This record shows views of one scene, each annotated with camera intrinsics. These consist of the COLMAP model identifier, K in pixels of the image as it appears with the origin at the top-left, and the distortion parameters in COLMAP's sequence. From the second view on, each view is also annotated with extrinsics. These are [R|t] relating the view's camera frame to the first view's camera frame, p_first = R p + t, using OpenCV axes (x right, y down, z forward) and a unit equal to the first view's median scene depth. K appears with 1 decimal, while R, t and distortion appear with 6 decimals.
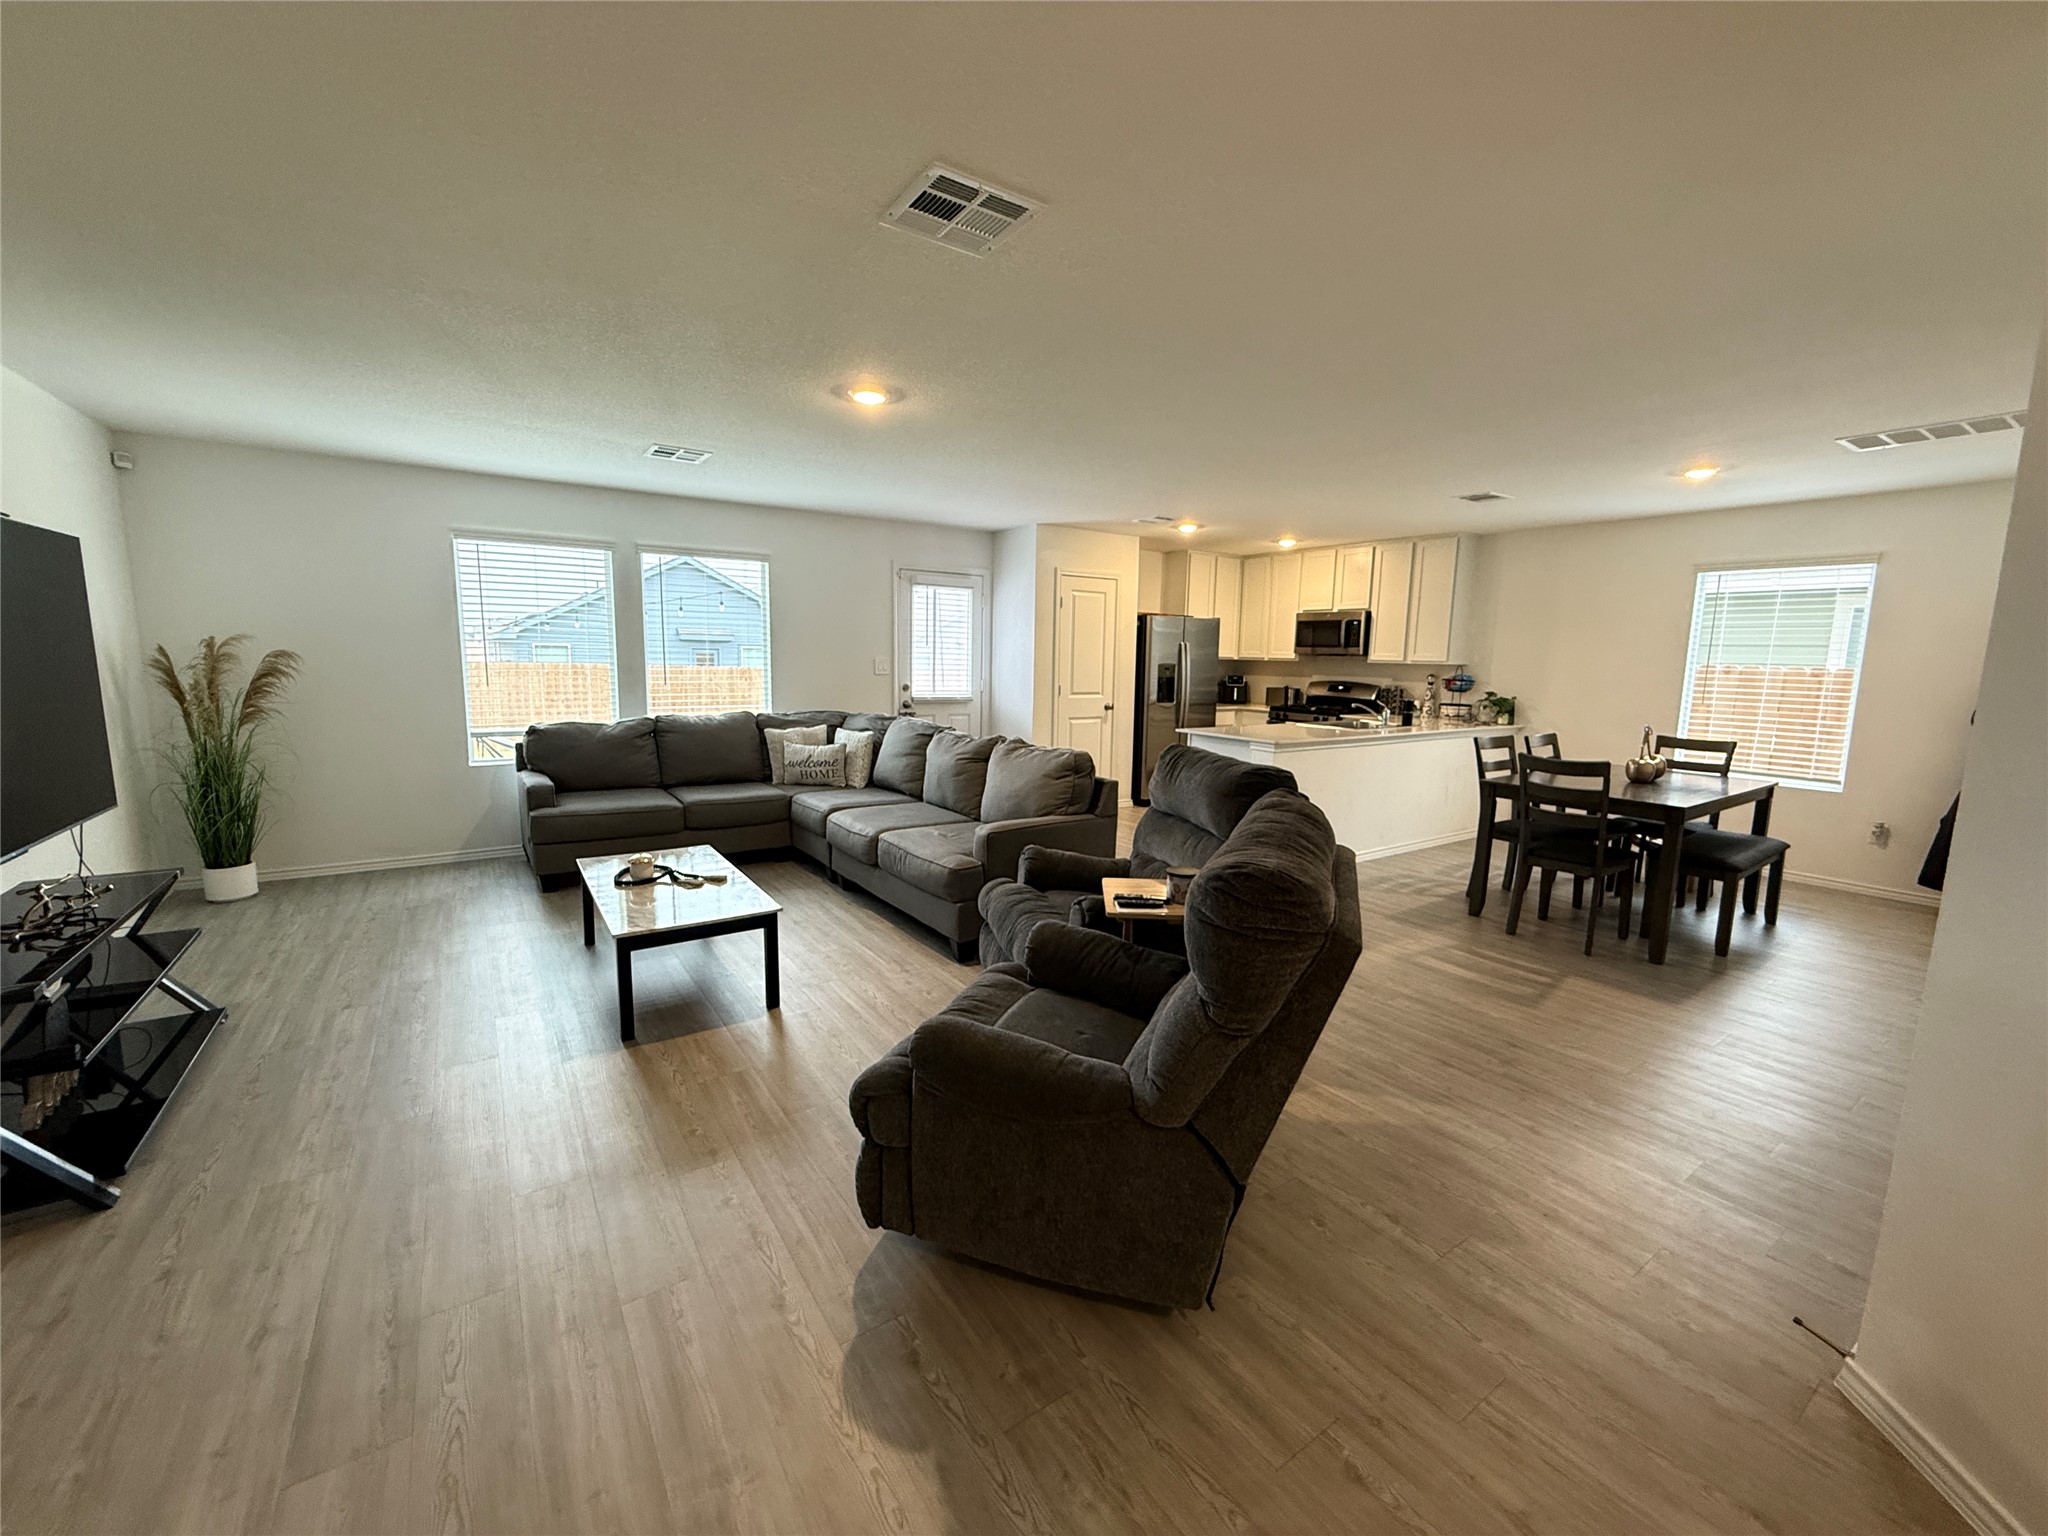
lens RADIAL K [[816.9, 0, 1022.9], [0, 816.9, 770.1], [0, 0, 1]] dist [-0.001951, 0.000559]
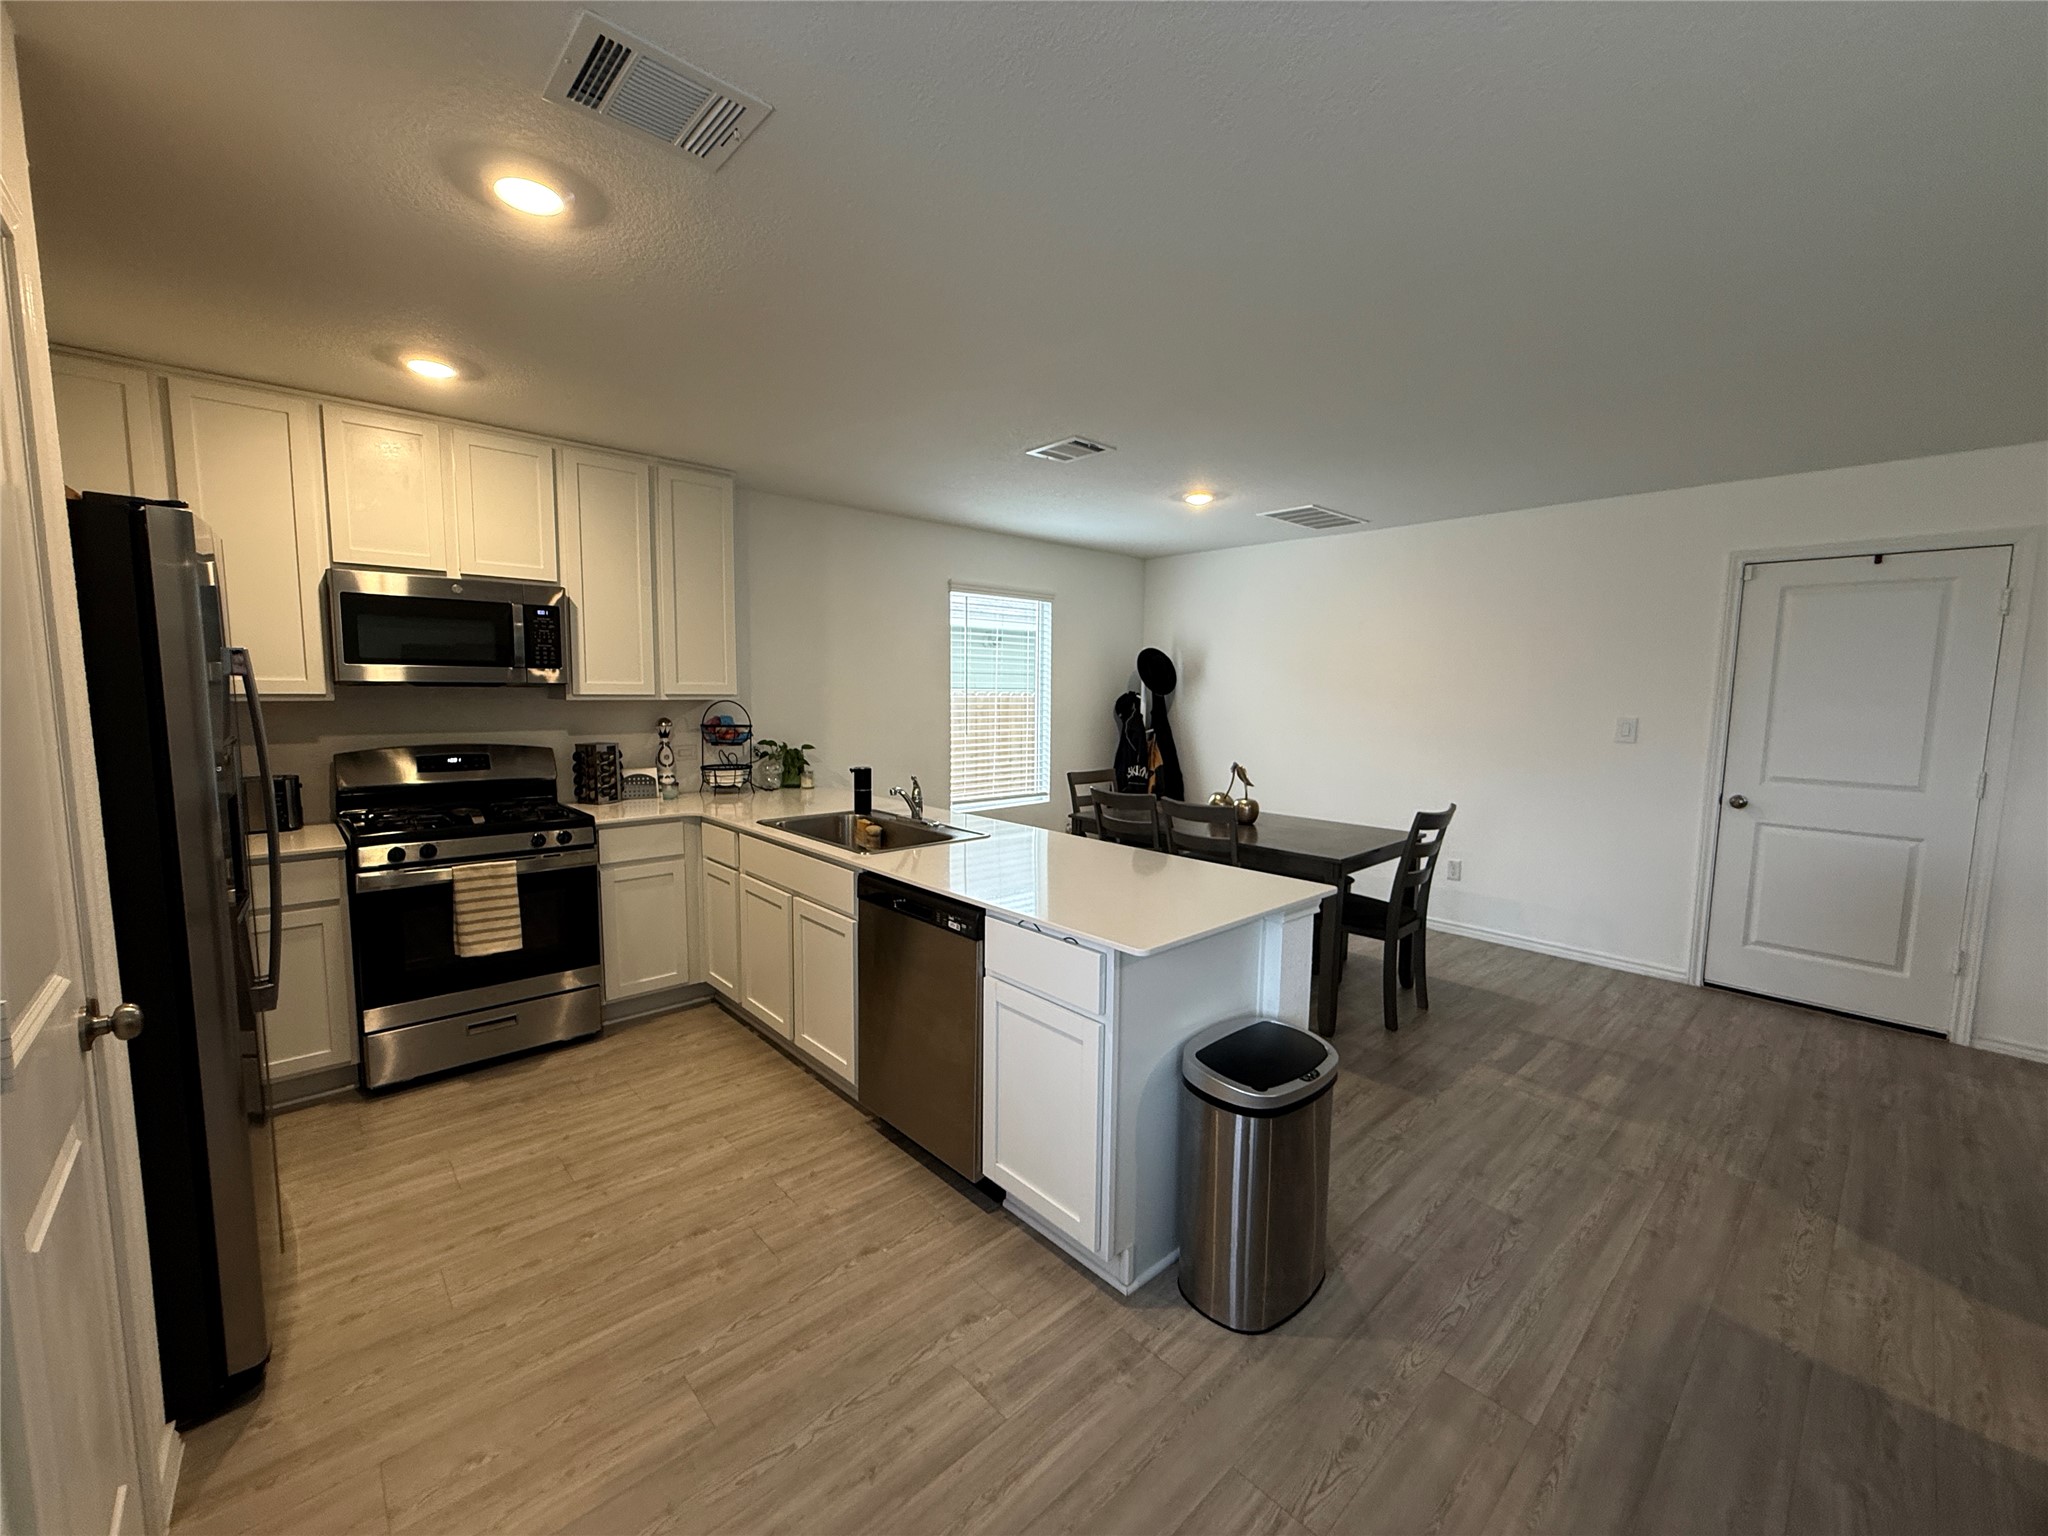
lens RADIAL K [[816.9, 0, 1020.6], [0, 816.9, 766.8], [0, 0, 1]] dist [-0.001951, 0.000559]
pose [[-0.136612, -0.117146, 0.983674, -0.105471], [0.127741, 0.982610, 0.134760, -0.175285], [-0.982354, 0.144065, -0.119271, 1.141036]]
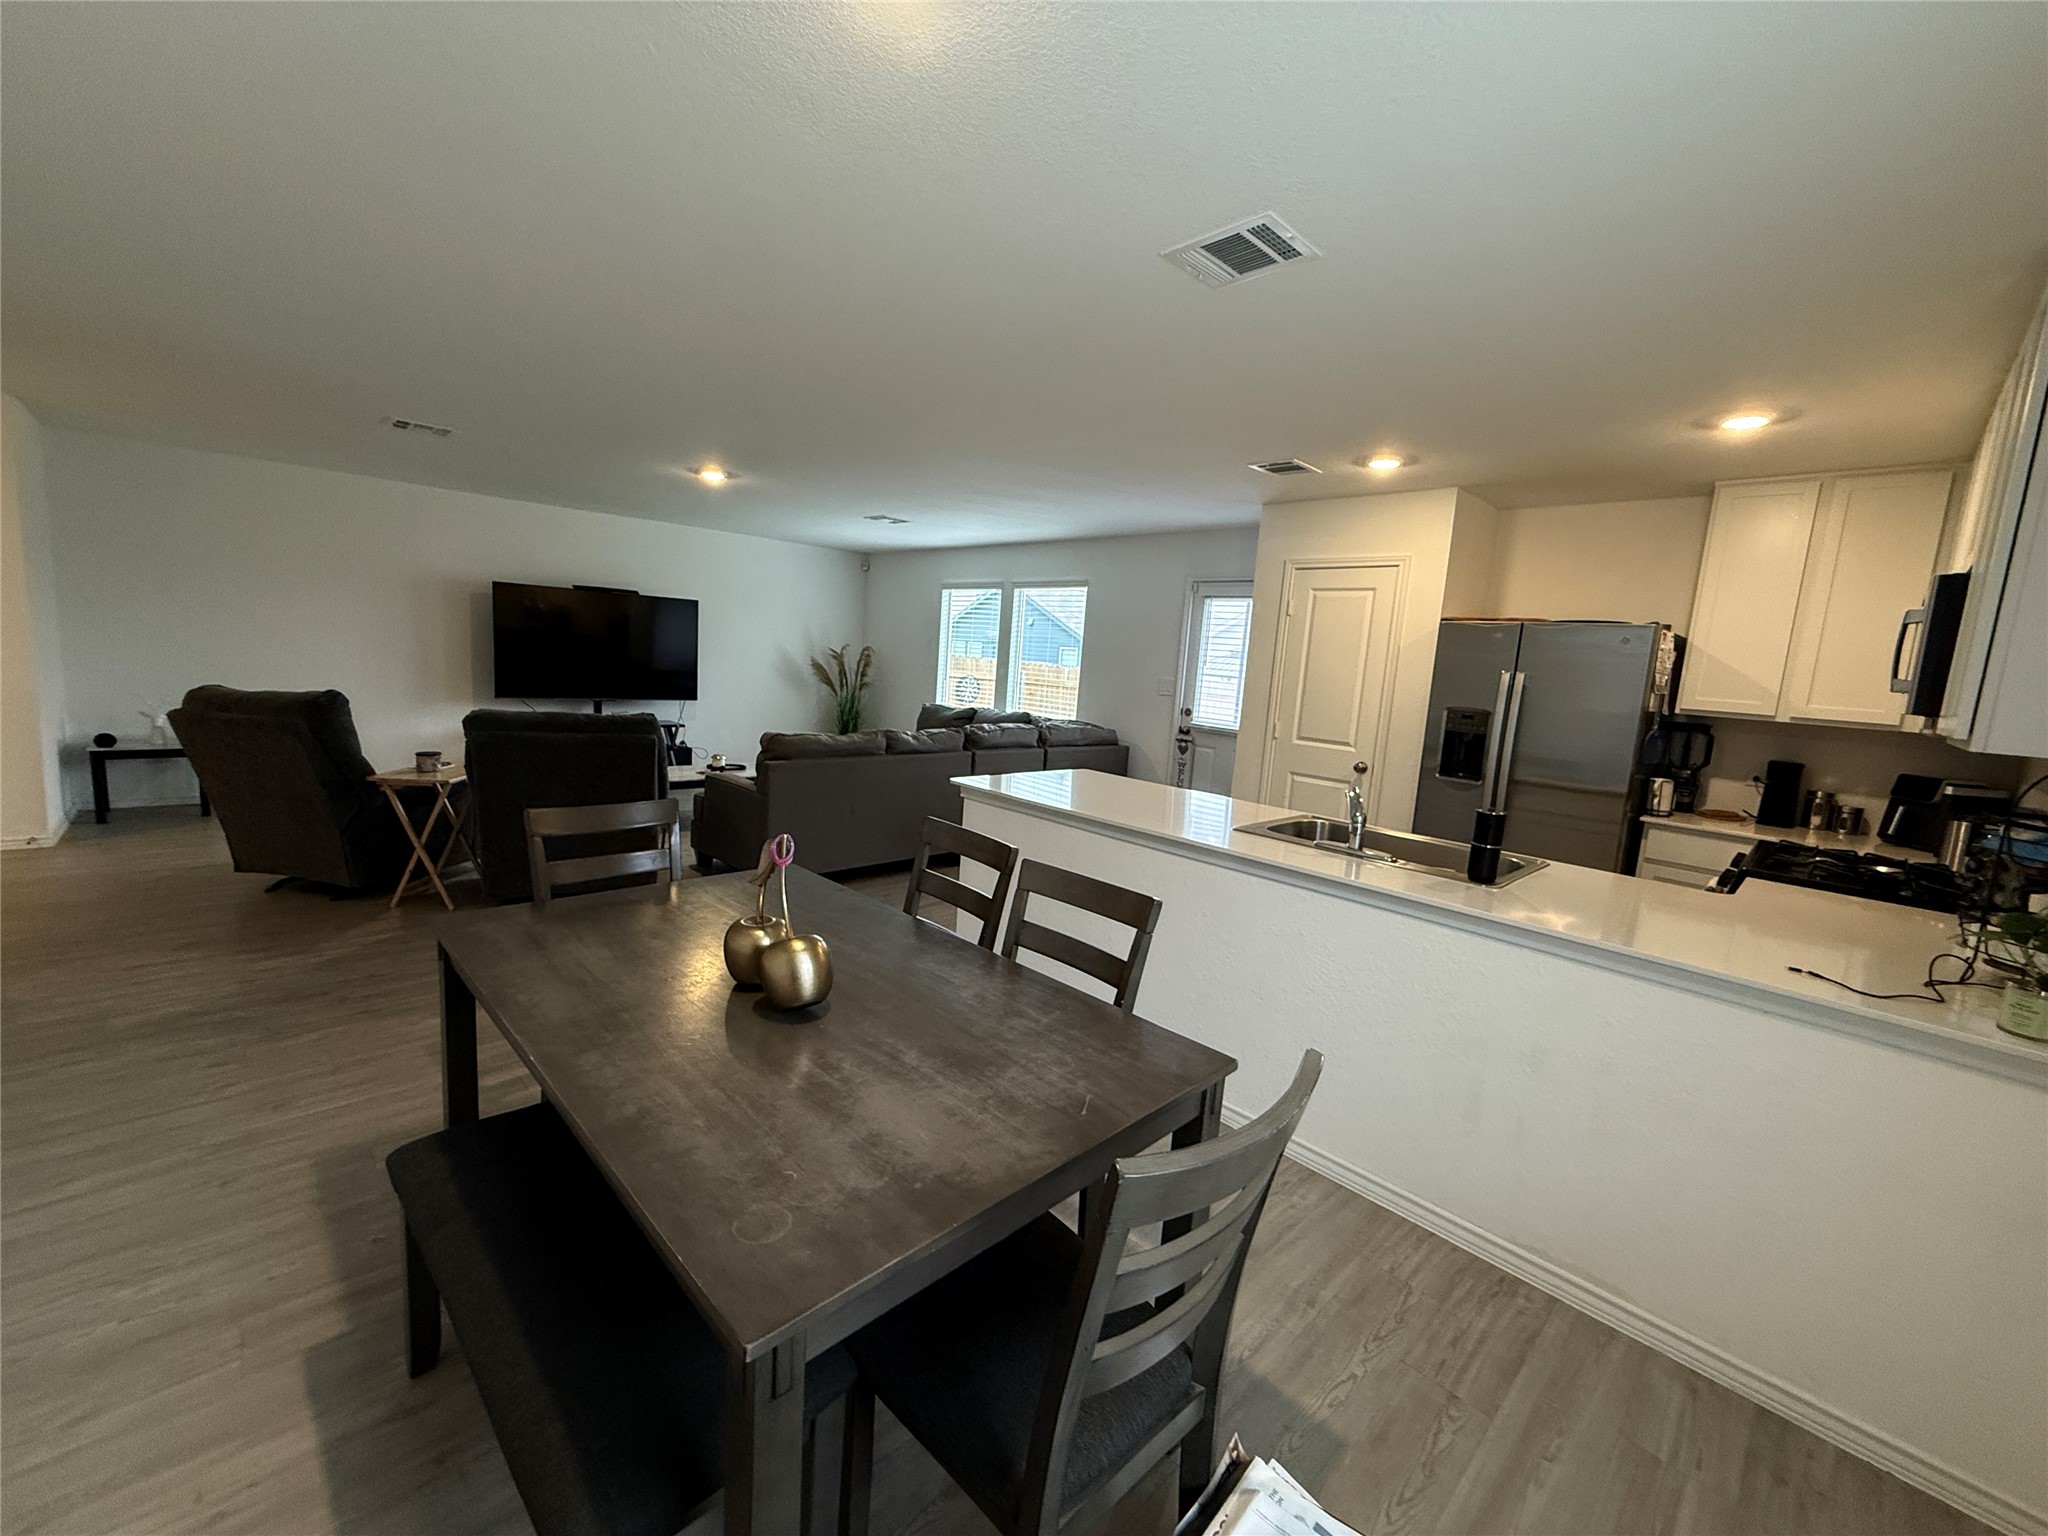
lens RADIAL K [[816.9, 0, 1016.6], [0, 816.9, 777.3], [0, 0, 1]] dist [-0.001951, 0.000559]
pose [[0.164215, 0.143153, -0.975982, 0.935945], [-0.196595, 0.974314, 0.109830, -0.120462], [0.966635, 0.173838, 0.188140, 0.858609]]
